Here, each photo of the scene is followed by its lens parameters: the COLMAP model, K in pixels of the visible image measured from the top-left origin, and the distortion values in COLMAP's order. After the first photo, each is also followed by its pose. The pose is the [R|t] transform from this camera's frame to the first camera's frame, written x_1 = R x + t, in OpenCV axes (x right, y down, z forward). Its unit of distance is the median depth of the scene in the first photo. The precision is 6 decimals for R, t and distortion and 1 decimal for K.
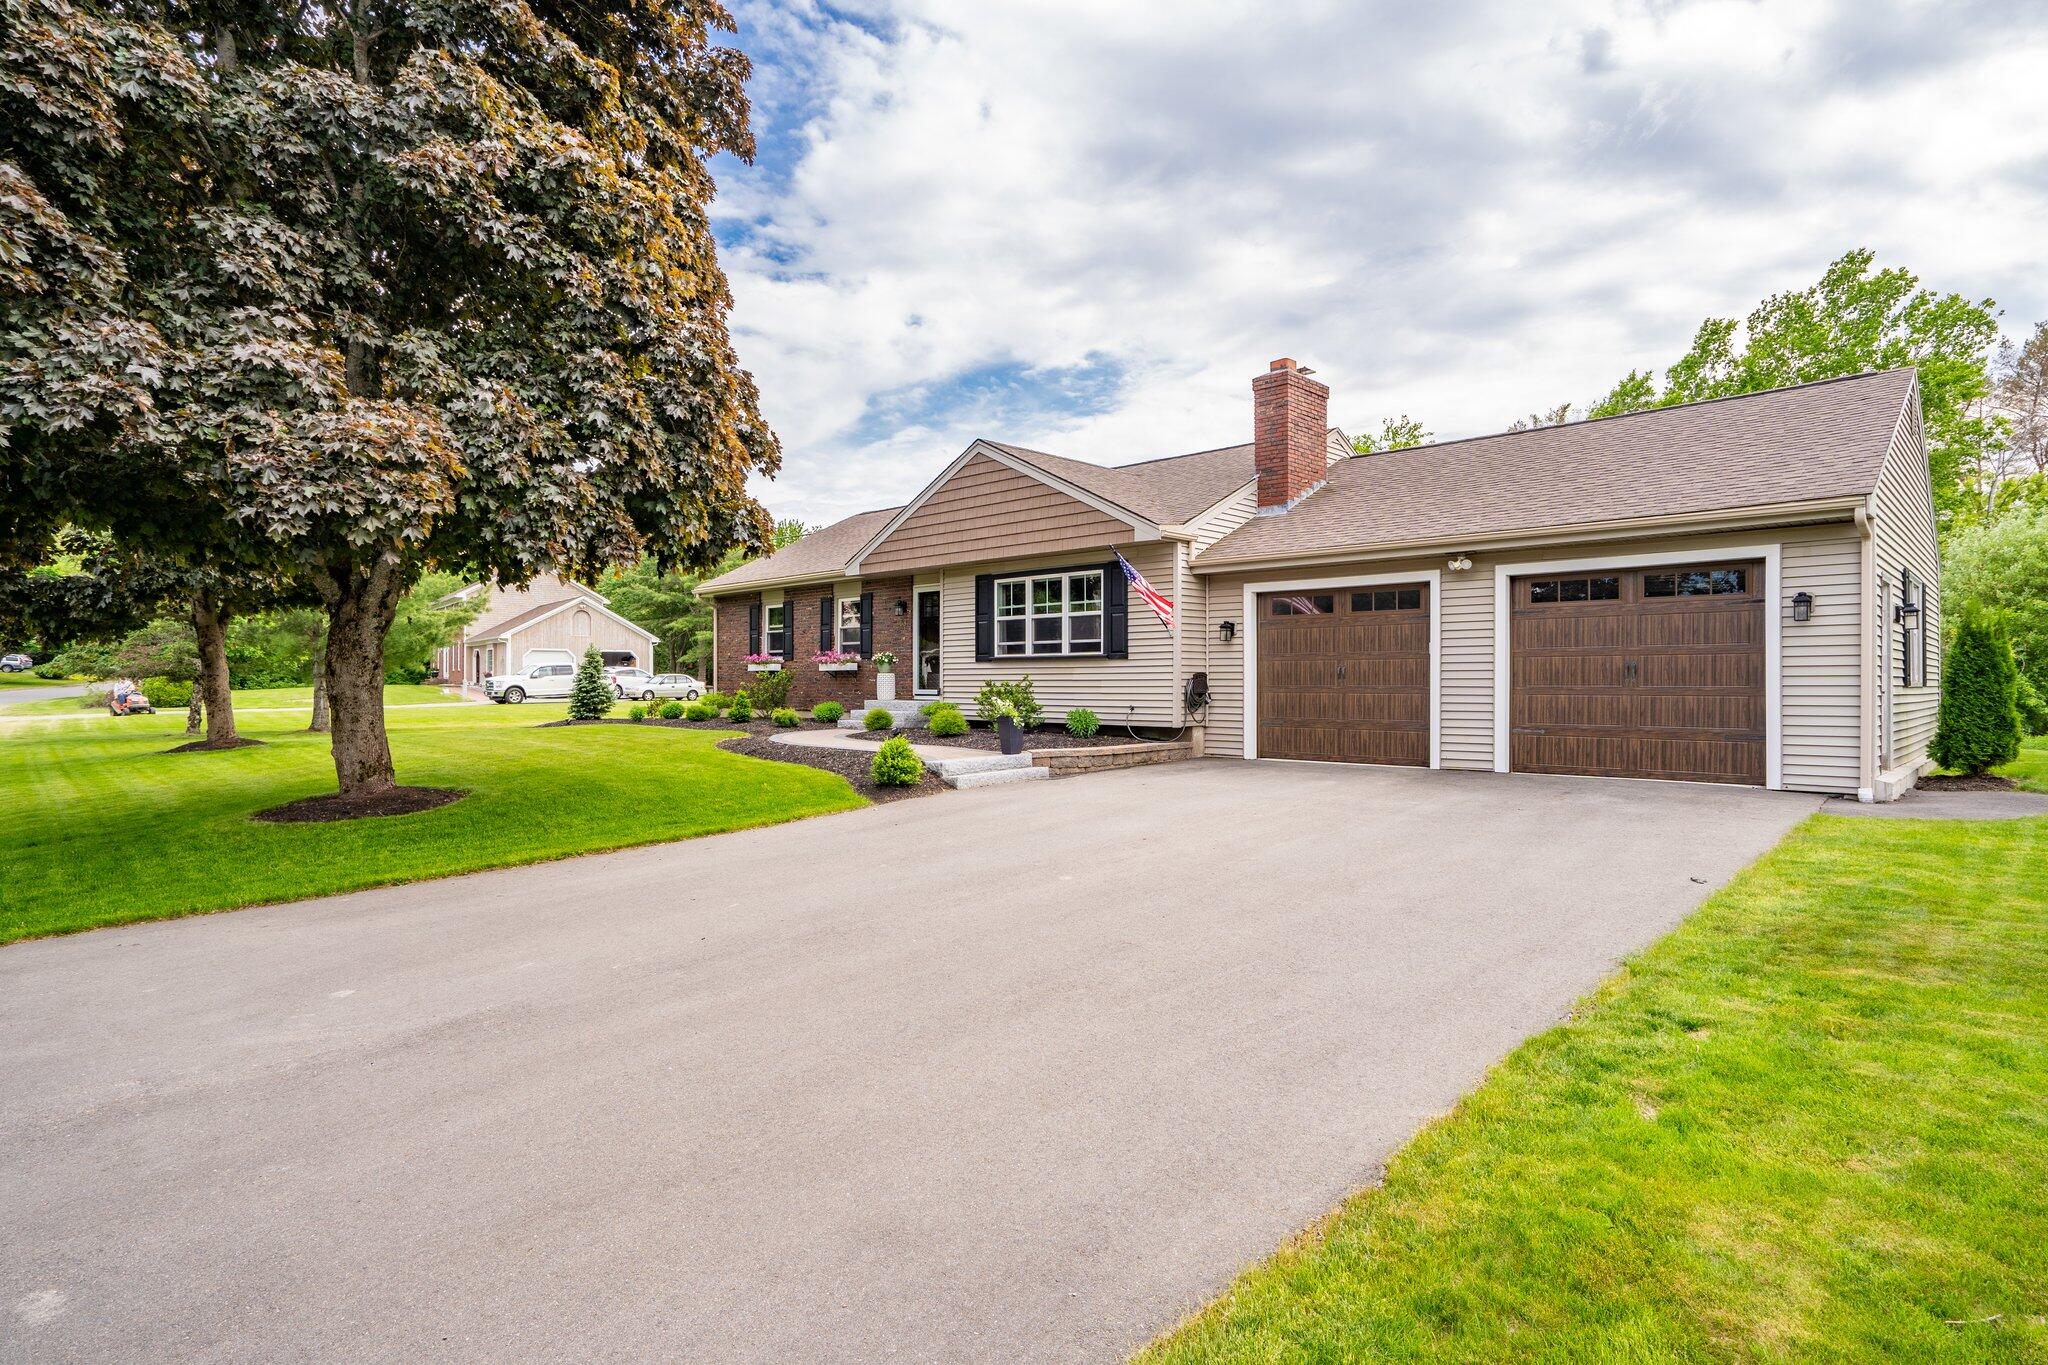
lens RADIAL K [[1044.5, 0, 1023.1], [0, 1044.5, 677.3], [0, 0, 1]] dist [-0.000632, -0.000005]
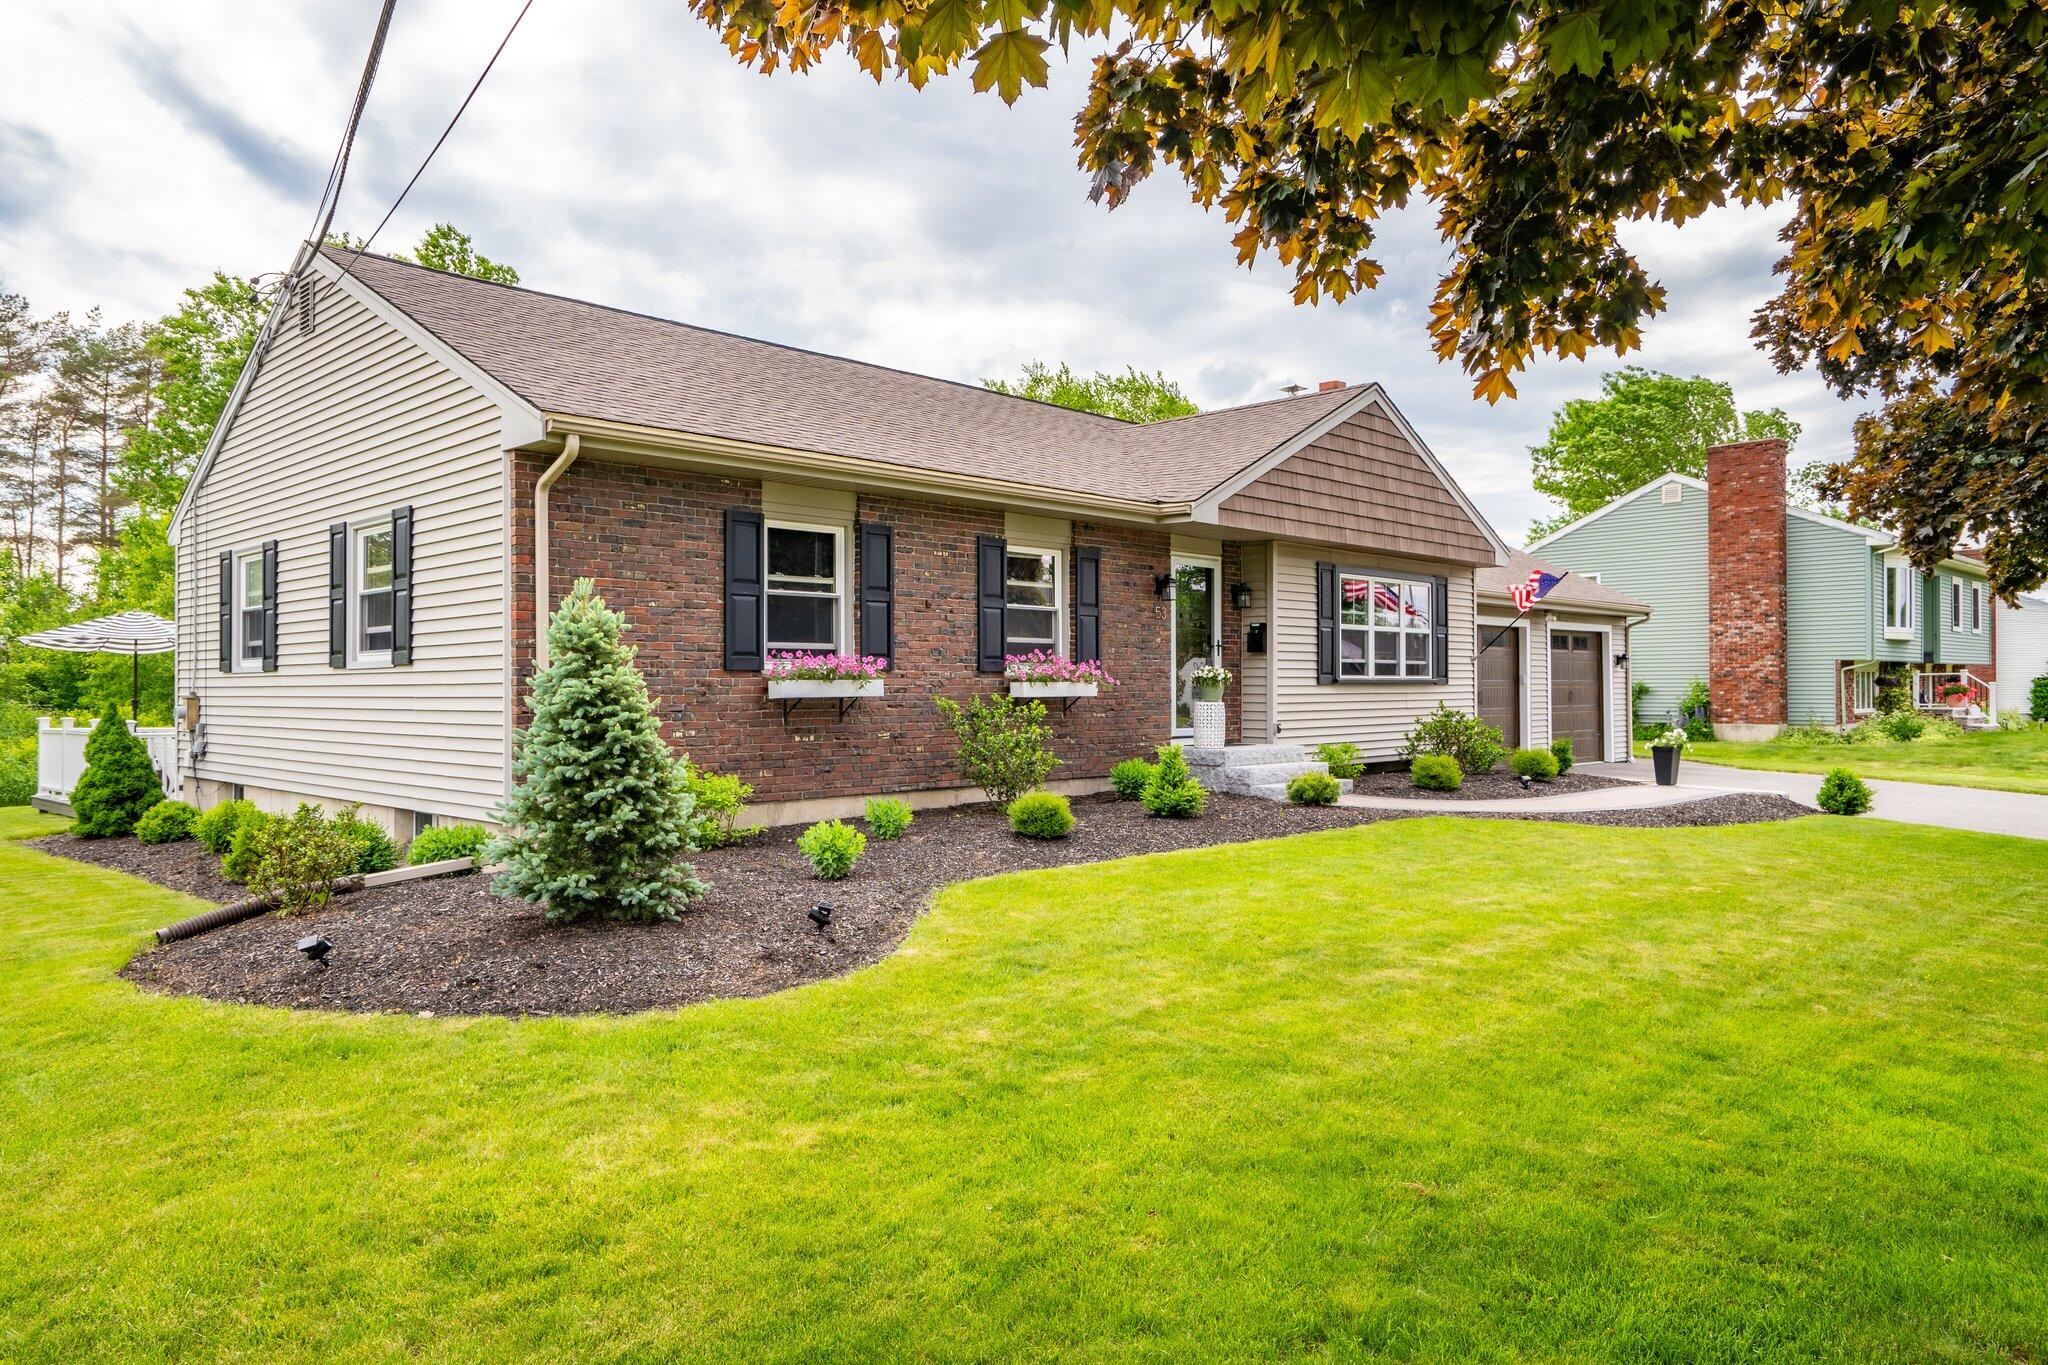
lens RADIAL K [[1322.6, 0, 1023.3], [0, 1322.6, 685.9], [0, 0, 1]] dist [0.000096, 0.000031]
pose [[-0.011273, 0.008115, 0.999904, -0.955692], [0.007739, 0.999938, -0.008028, -0.008151], [-0.999907, 0.007648, -0.011335, 1.237338]]
